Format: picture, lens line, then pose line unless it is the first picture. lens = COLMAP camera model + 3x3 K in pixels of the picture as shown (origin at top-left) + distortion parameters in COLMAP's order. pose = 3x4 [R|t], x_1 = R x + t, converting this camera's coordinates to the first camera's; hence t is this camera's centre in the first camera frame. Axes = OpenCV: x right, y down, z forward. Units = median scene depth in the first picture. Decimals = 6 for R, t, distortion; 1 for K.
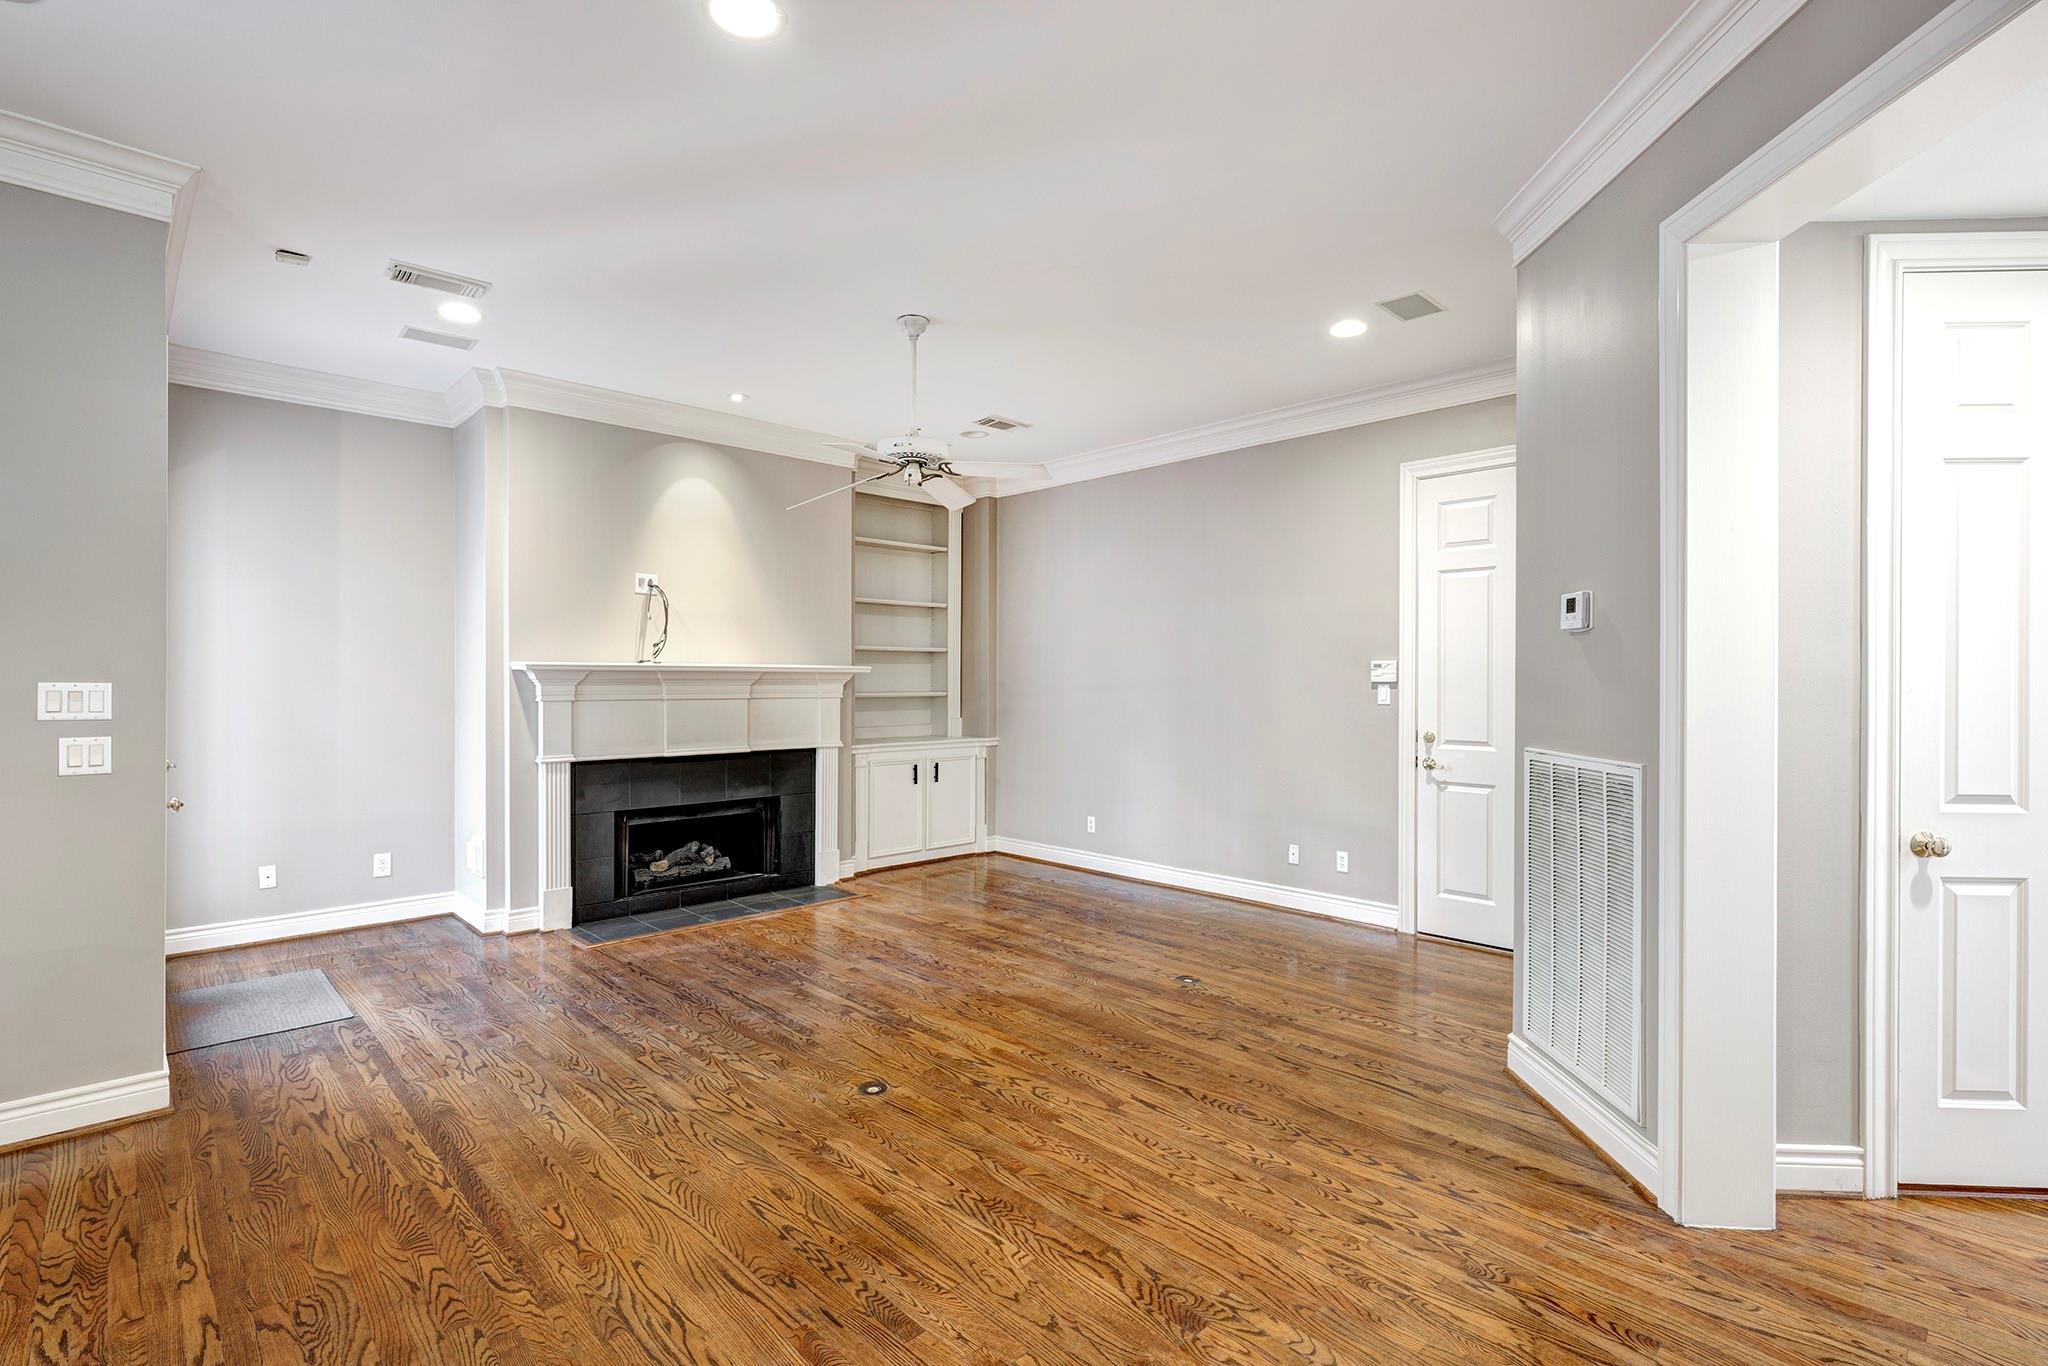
lens RADIAL K [[911.0, 0, 1051.5], [0, 911.0, 681.6], [0, 0, 1]] dist [-0.000848, -0.000274]
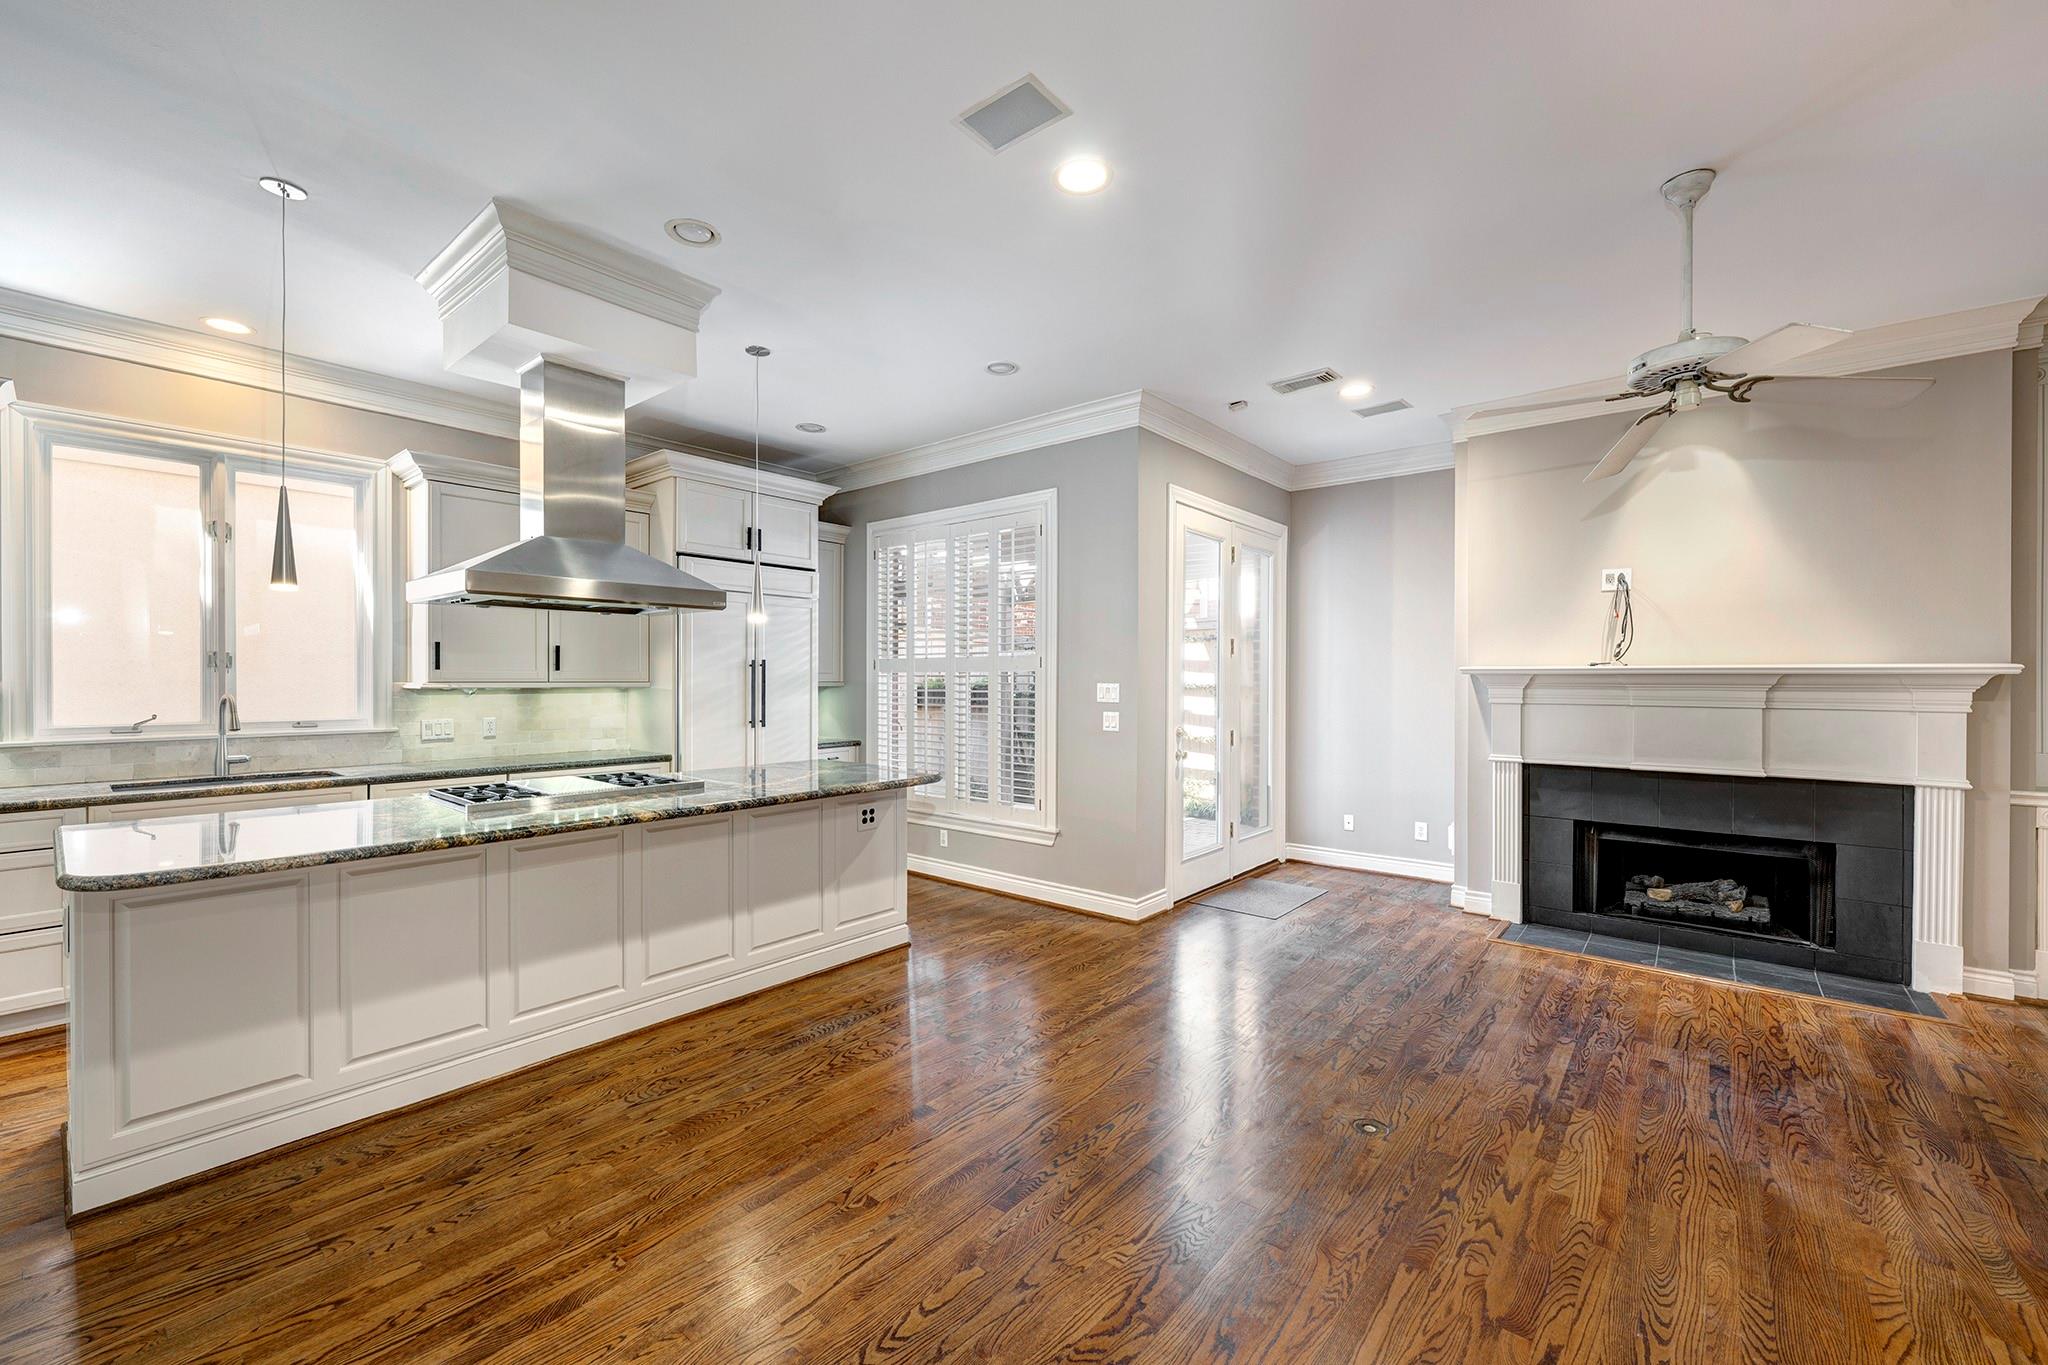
lens RADIAL K [[857.8, 0, 1024.0], [0, 857.8, 682.5], [0, 0, 1]] dist [-0.000922, 0.000034]
pose [[0.101859, 0.002314, -0.994796, 0.367110], [-0.006250, 0.999979, 0.001686, -0.001173], [0.994779, 0.006045, 0.101871, 0.327206]]
